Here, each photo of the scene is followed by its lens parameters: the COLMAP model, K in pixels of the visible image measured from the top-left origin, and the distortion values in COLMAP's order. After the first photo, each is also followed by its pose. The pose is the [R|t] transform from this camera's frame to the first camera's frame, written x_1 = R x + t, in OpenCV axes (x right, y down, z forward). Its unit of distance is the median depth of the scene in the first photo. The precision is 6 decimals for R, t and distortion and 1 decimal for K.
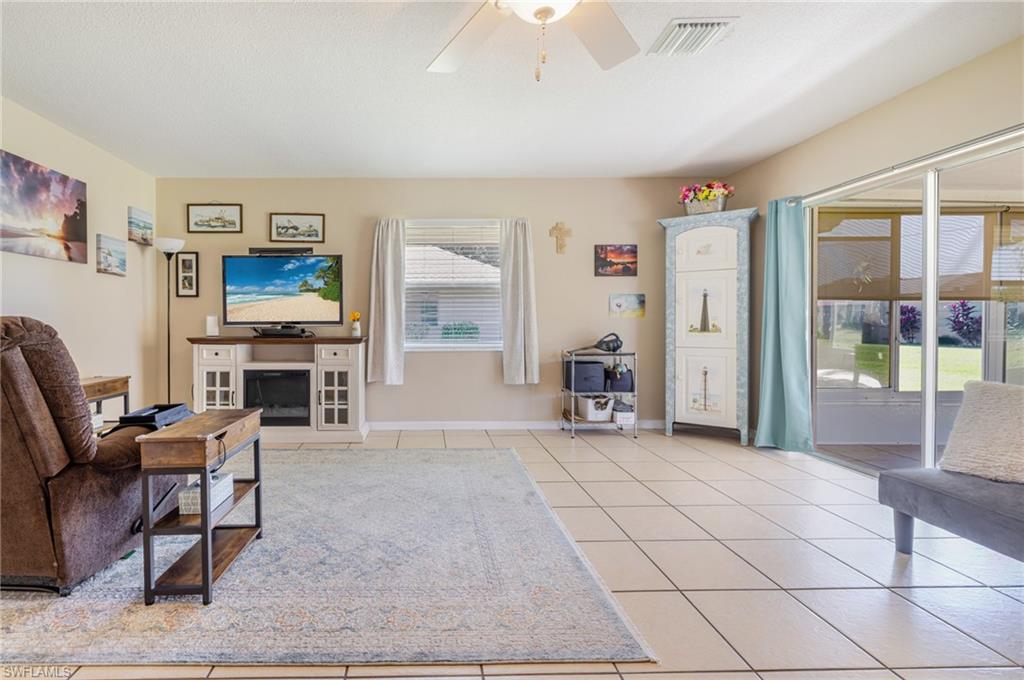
lens RADIAL K [[463.4, 0, 440.3], [0, 463.4, 326.1], [0, 0, 1]] dist [-0.001574, -0.000085]
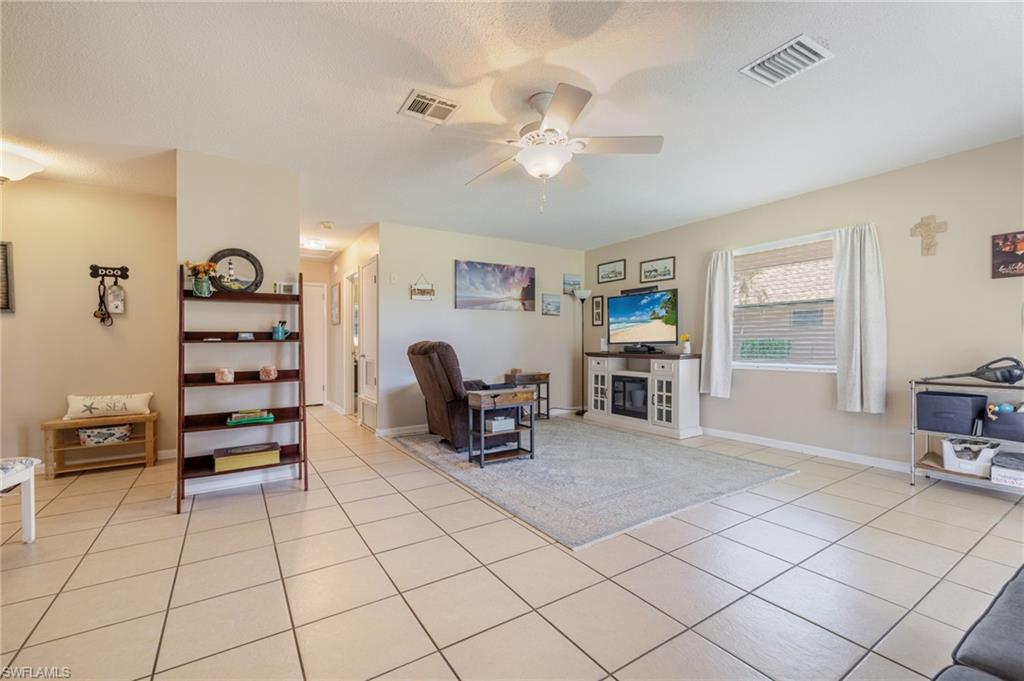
lens RADIAL K [[442.6, 0, 513.1], [0, 442.6, 341.5], [0, 0, 1]] dist [0.000397, -0.000065]
pose [[0.524978, -0.002233, -0.851113, 0.576753], [-0.003840, 0.999980, -0.004992, -0.002954], [0.851107, 0.005889, 0.524959, -0.003182]]
